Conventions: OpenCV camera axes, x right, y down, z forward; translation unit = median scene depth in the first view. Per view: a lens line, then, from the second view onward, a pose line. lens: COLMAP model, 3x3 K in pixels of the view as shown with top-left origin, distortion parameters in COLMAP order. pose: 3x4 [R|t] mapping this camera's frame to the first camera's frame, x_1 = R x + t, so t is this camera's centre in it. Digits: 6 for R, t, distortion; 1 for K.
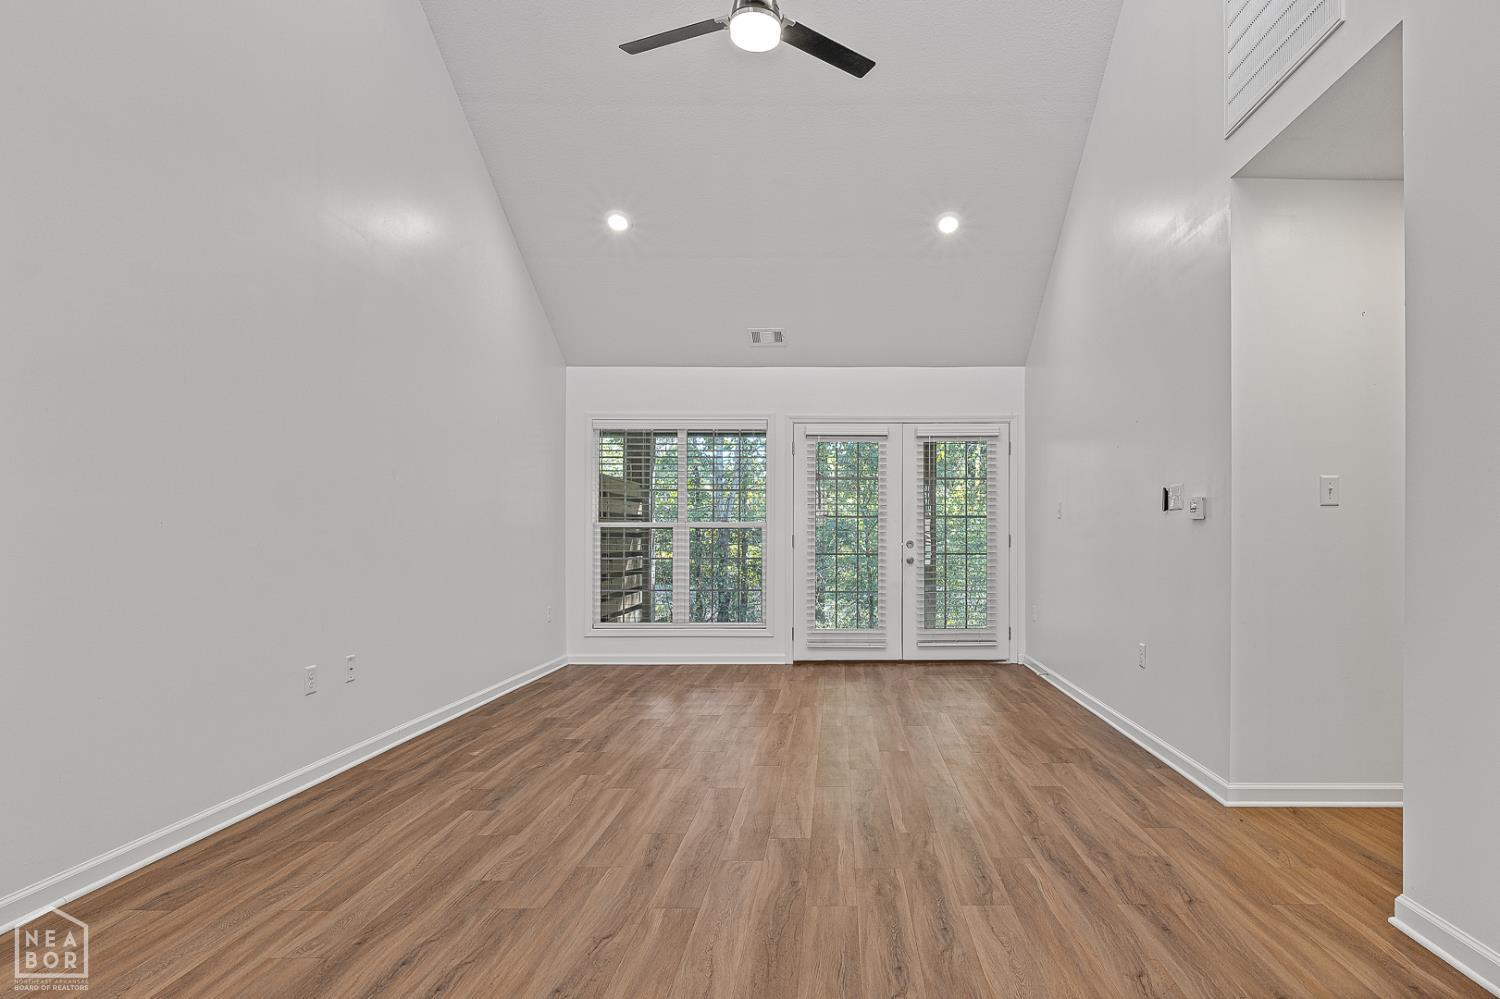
lens RADIAL K [[868.2, 0, 841.0], [0, 868.2, 522.6], [0, 0, 1]] dist [-0.002717, -0.000352]
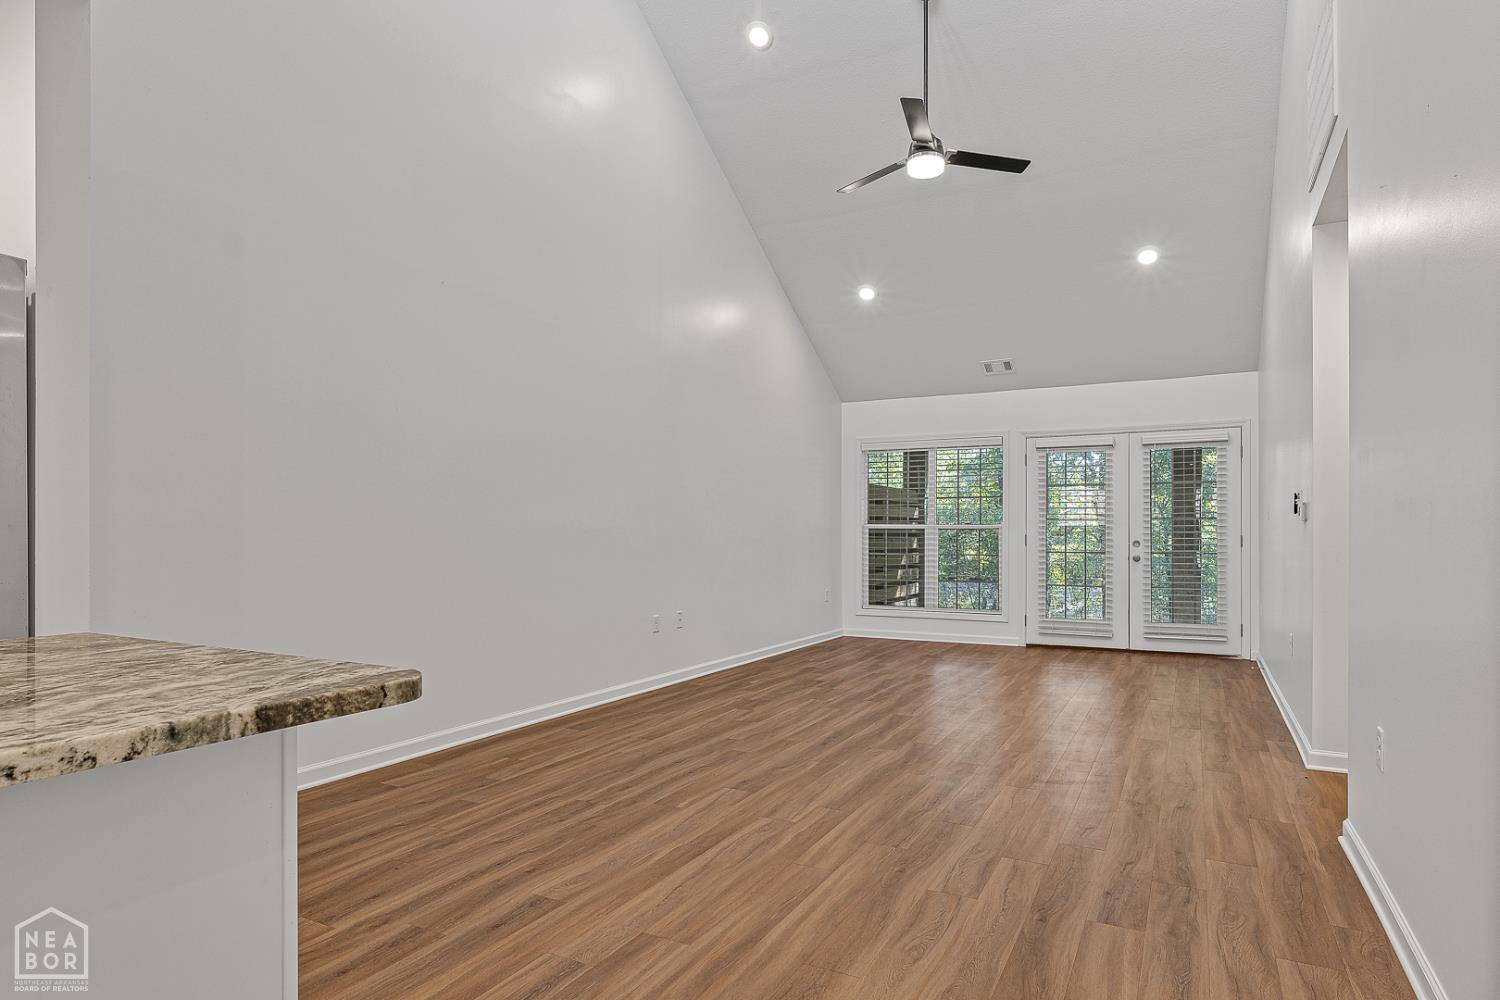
lens RADIAL K [[849.9, 0, 757.8], [0, 849.9, 531.5], [0, 0, 1]] dist [-0.001724, 0.000289]
pose [[0.885968, -0.000634, -0.463745, 0.155005], [0.005458, 0.999944, 0.009061, -0.002534], [0.463714, -0.010559, 0.885922, -0.168095]]
